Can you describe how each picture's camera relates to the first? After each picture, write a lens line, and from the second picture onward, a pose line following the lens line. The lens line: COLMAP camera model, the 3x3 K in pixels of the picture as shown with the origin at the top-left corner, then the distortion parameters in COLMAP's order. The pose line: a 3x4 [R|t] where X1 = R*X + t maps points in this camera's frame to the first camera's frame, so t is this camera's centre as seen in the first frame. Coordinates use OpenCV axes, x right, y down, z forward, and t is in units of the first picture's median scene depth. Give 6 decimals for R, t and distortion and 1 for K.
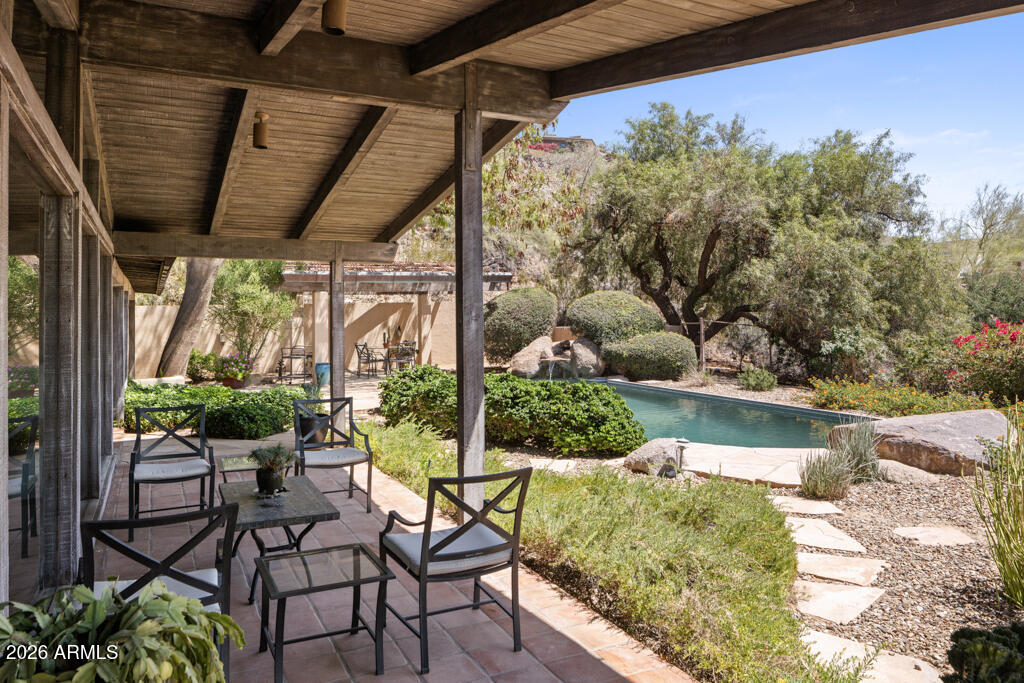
lens RADIAL K [[700.3, 0, 517.7], [0, 700.3, 308.3], [0, 0, 1]] dist [-0.001836, -0.000599]
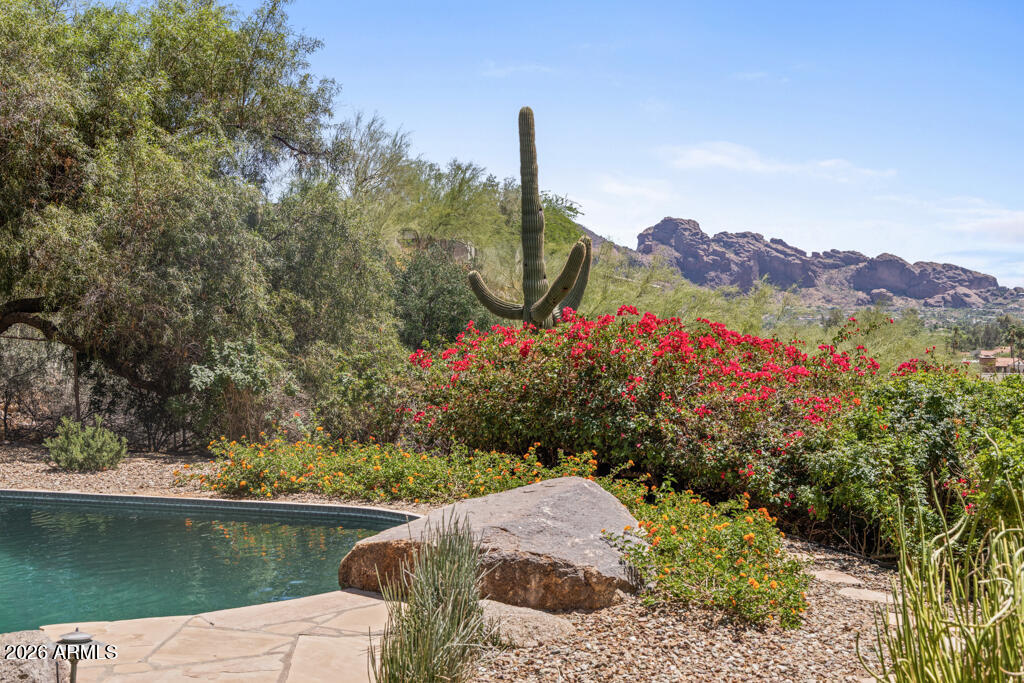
lens RADIAL K [[1253.3, 0, 512.0], [0, 1253.3, 341.5], [0, 0, 1]] dist [0.088704, 0.018563]
pose [[0.749994, -0.021576, 0.661093, -0.018292], [0.003492, 0.999583, 0.028662, 0.001557], [-0.661436, -0.019188, 0.749756, 0.114252]]
